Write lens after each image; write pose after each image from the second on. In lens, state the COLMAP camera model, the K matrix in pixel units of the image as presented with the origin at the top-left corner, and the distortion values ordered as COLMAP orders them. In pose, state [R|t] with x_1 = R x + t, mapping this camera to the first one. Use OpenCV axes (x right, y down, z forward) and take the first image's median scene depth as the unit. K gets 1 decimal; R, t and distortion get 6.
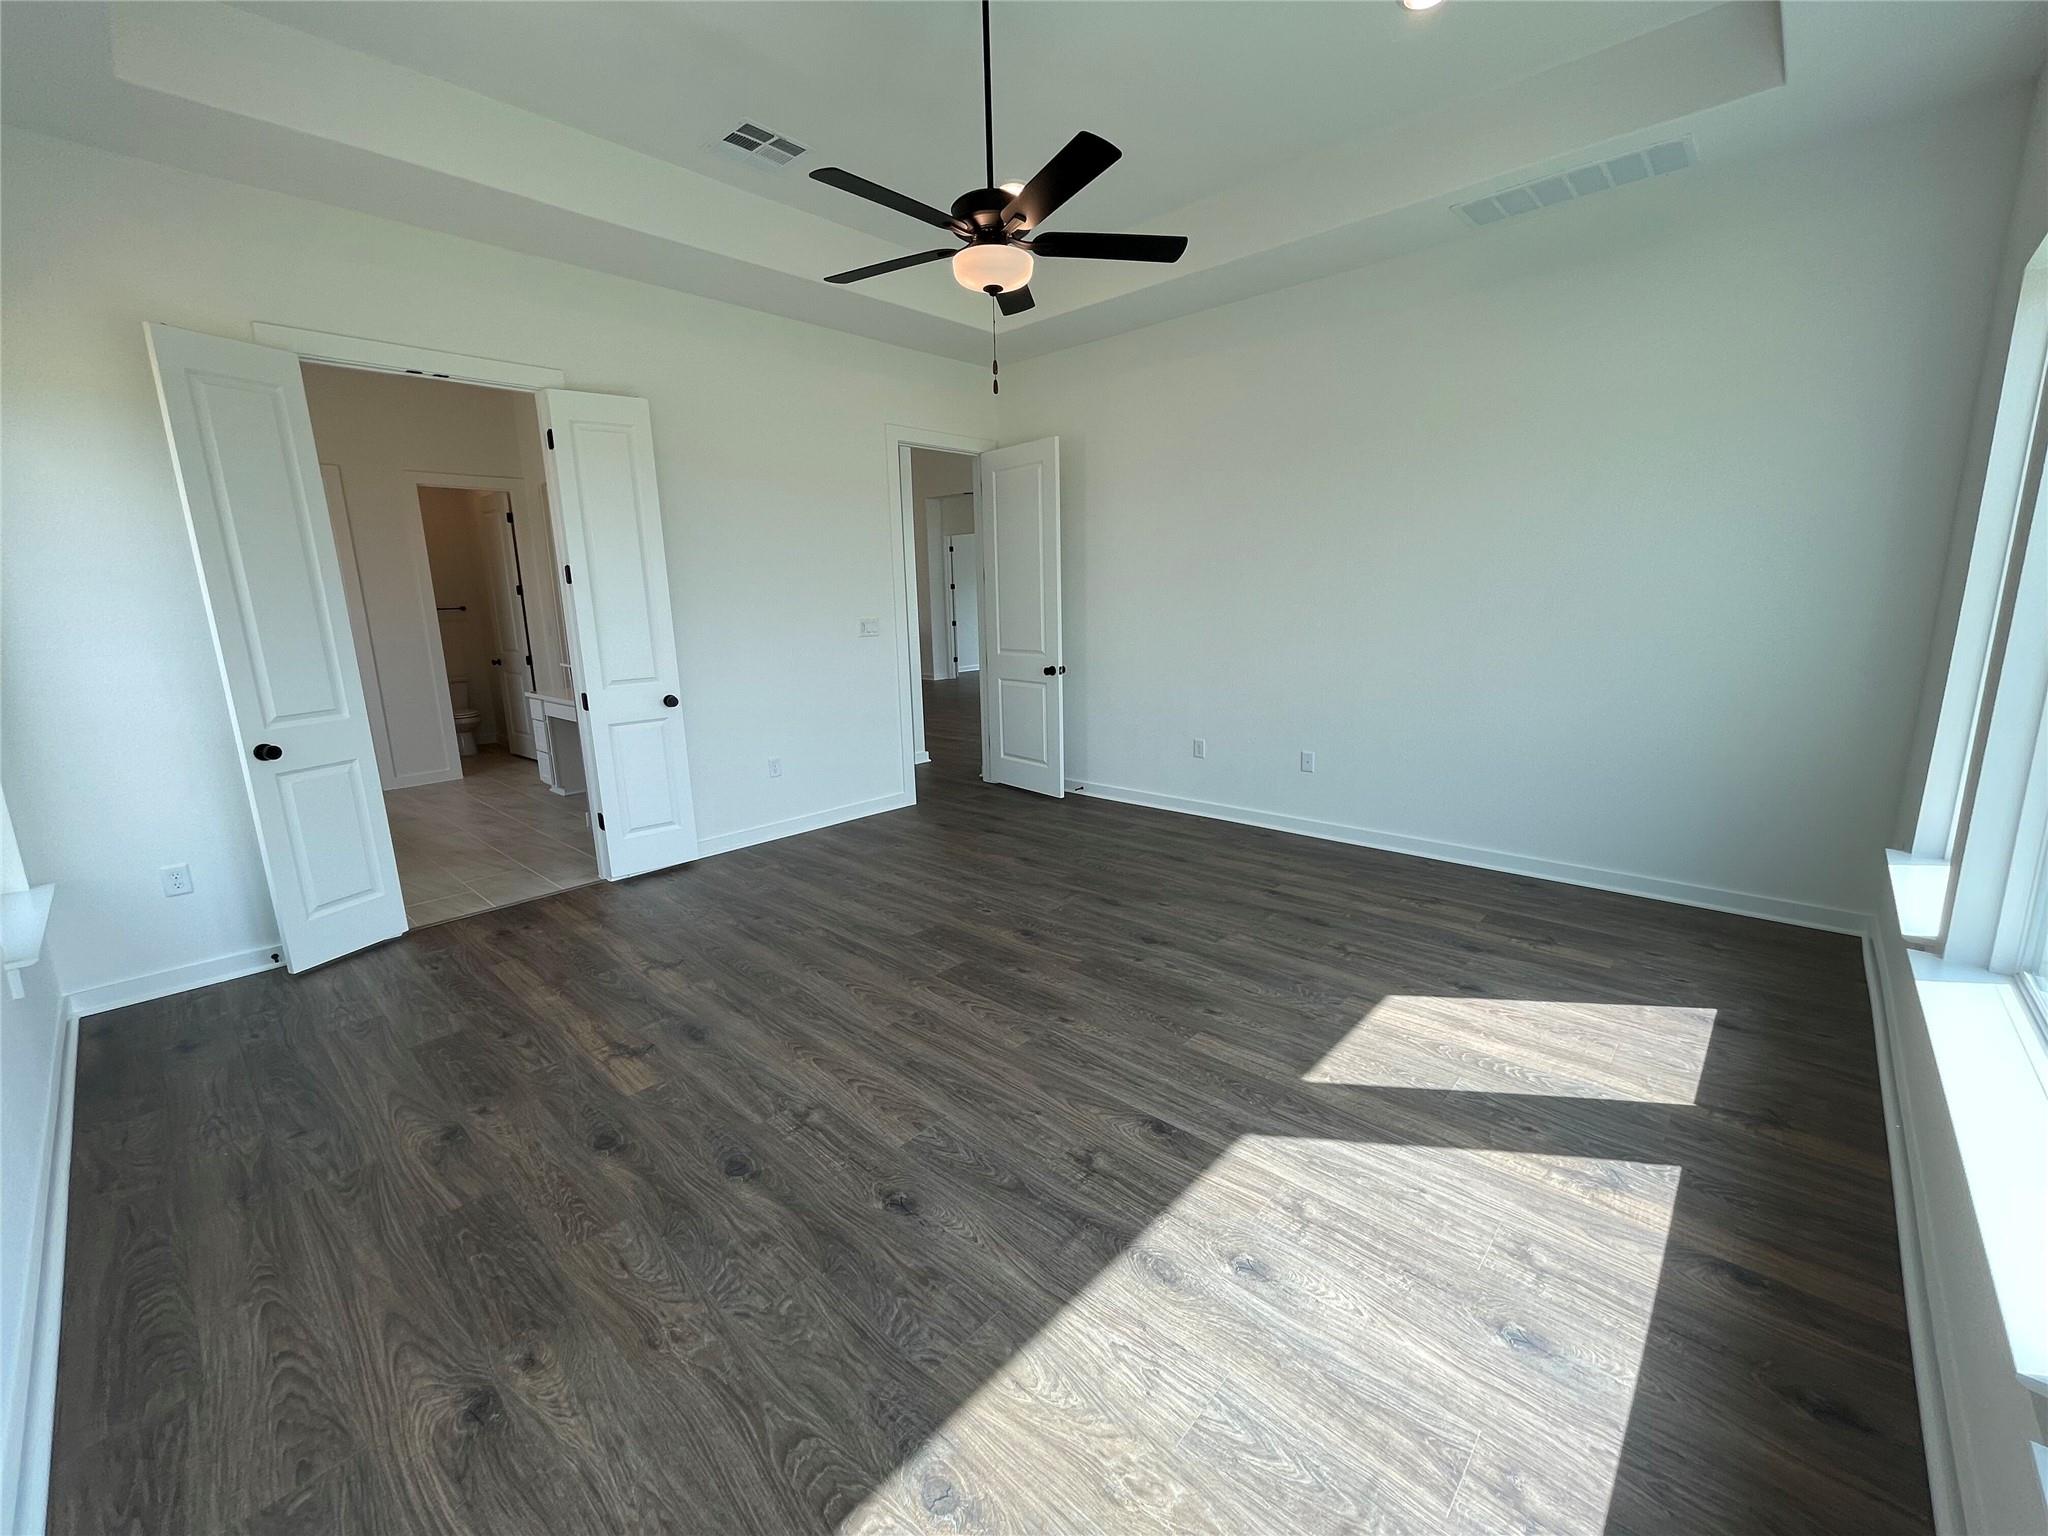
lens RADIAL K [[833.9, 0, 1028.9], [0, 833.9, 763.8], [0, 0, 1]] dist [-0.001073, -0.000294]
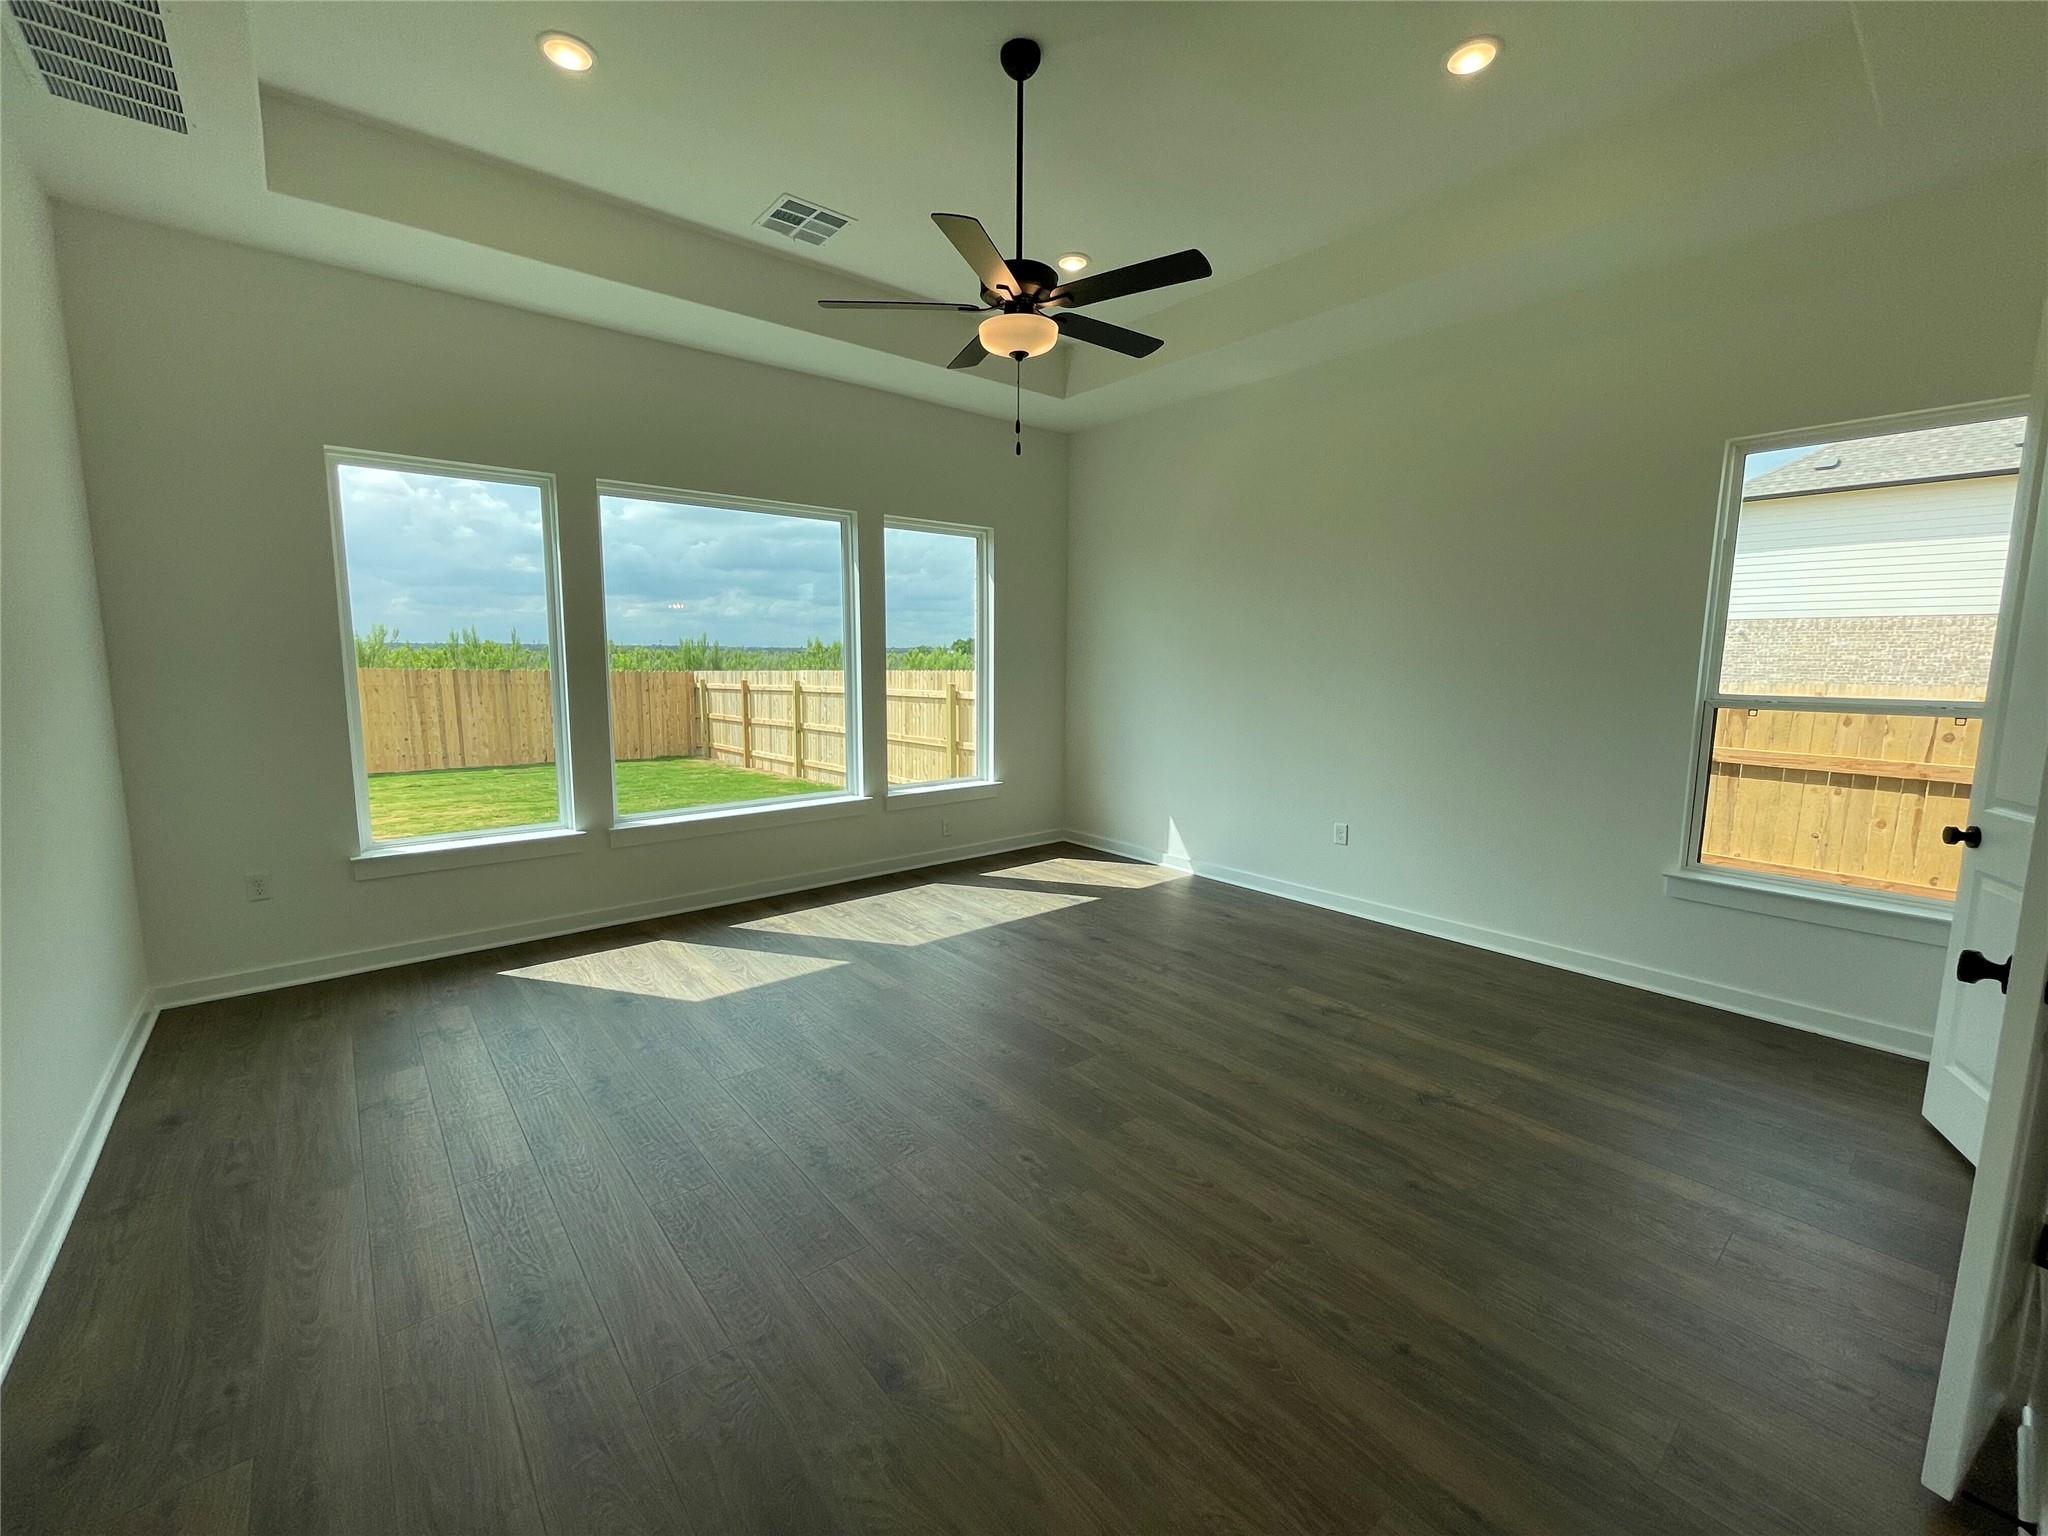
lens RADIAL K [[833.9, 0, 1018.7], [0, 833.9, 768.5], [0, 0, 1]] dist [-0.001073, -0.000294]
pose [[-0.990105, 0.000265, 0.140328, -0.223276], [0.046367, 0.944452, 0.325361, -0.502667], [-0.132447, 0.328648, -0.935119, 2.519449]]
